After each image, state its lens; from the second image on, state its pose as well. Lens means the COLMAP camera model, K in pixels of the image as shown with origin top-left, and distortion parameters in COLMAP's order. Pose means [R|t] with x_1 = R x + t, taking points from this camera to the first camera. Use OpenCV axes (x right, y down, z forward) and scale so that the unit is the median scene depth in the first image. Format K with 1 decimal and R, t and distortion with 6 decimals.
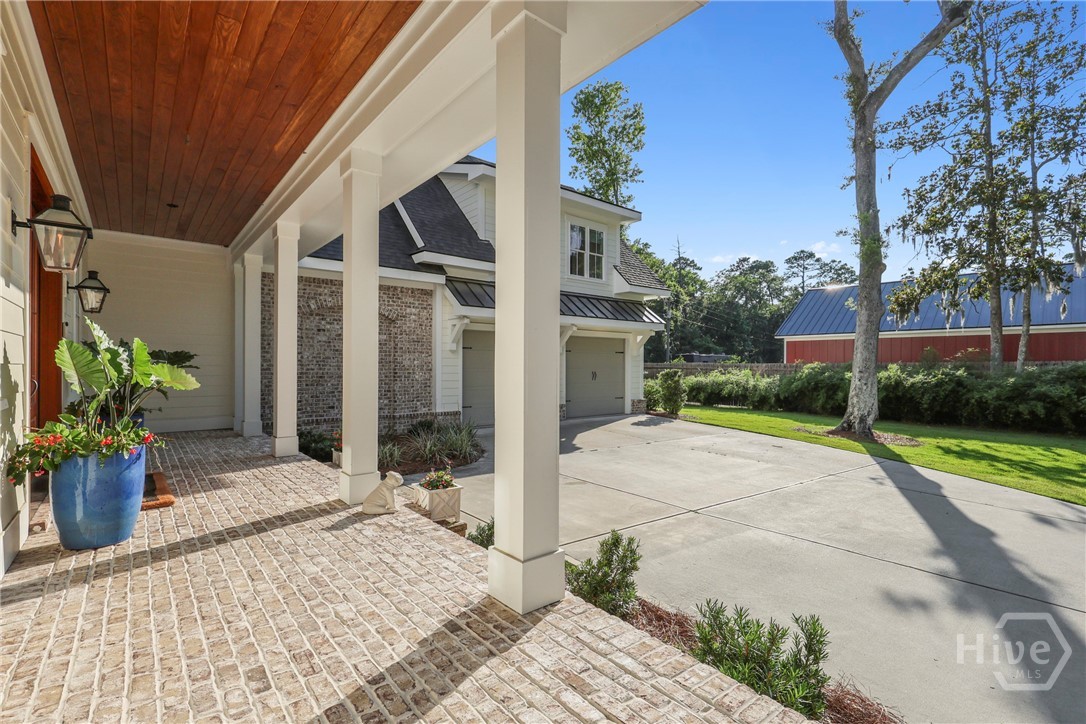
lens RADIAL K [[491.3, 0, 545.6], [0, 491.3, 371.3], [0, 0, 1]] dist [0.001015, -0.000026]
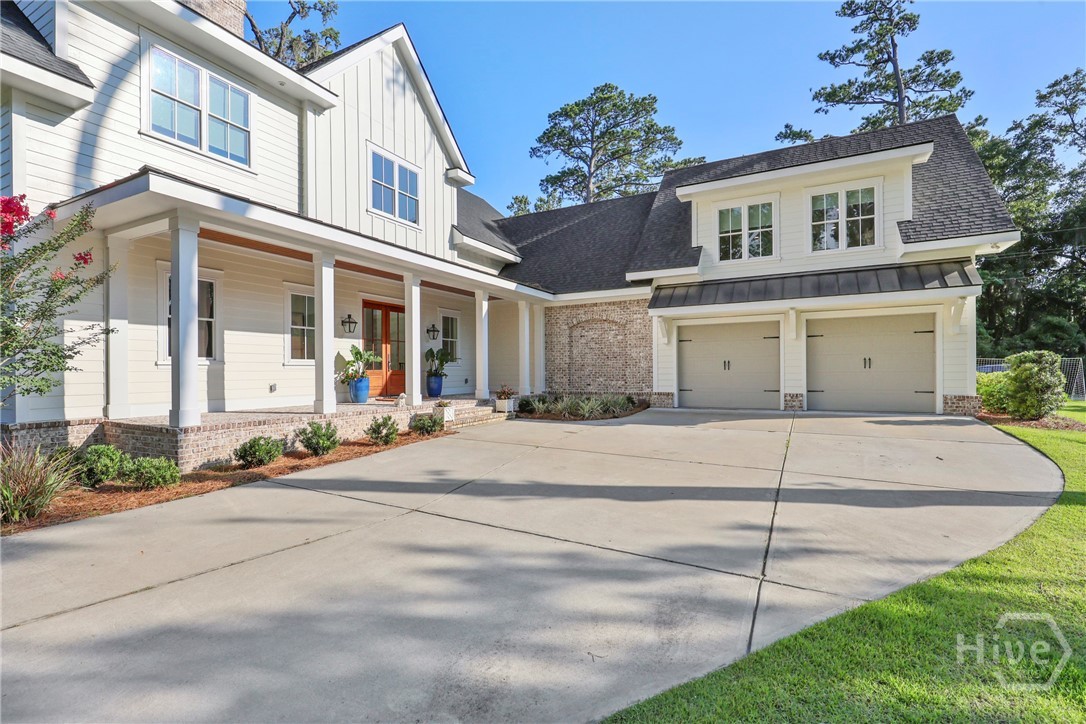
lens RADIAL K [[491.3, 0, 545.6], [0, 491.3, 371.3], [0, 0, 1]] dist [0.001015, -0.000026]
pose [[0.388151, -0.013468, -0.921497, 0.693991], [-0.002734, 0.999872, -0.015764, 0.040059], [0.921592, 0.008638, 0.388065, 0.192993]]
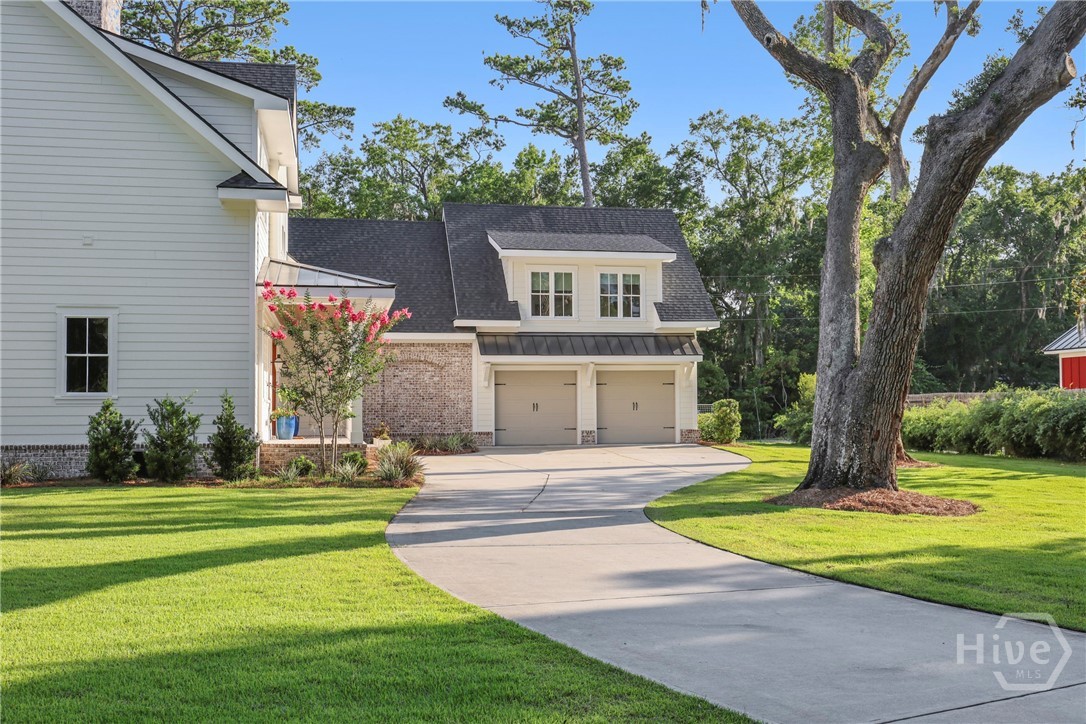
lens RADIAL K [[1109.3, 0, 543.0], [0, 1109.3, 362.0], [0, 0, 1]] dist [-0.010496, -0.006120]
pose [[0.884828, -0.041254, -0.464087, 1.123830], [0.009463, 0.997458, -0.070624, 0.087855], [0.465821, 0.058099, 0.882970, -1.332651]]
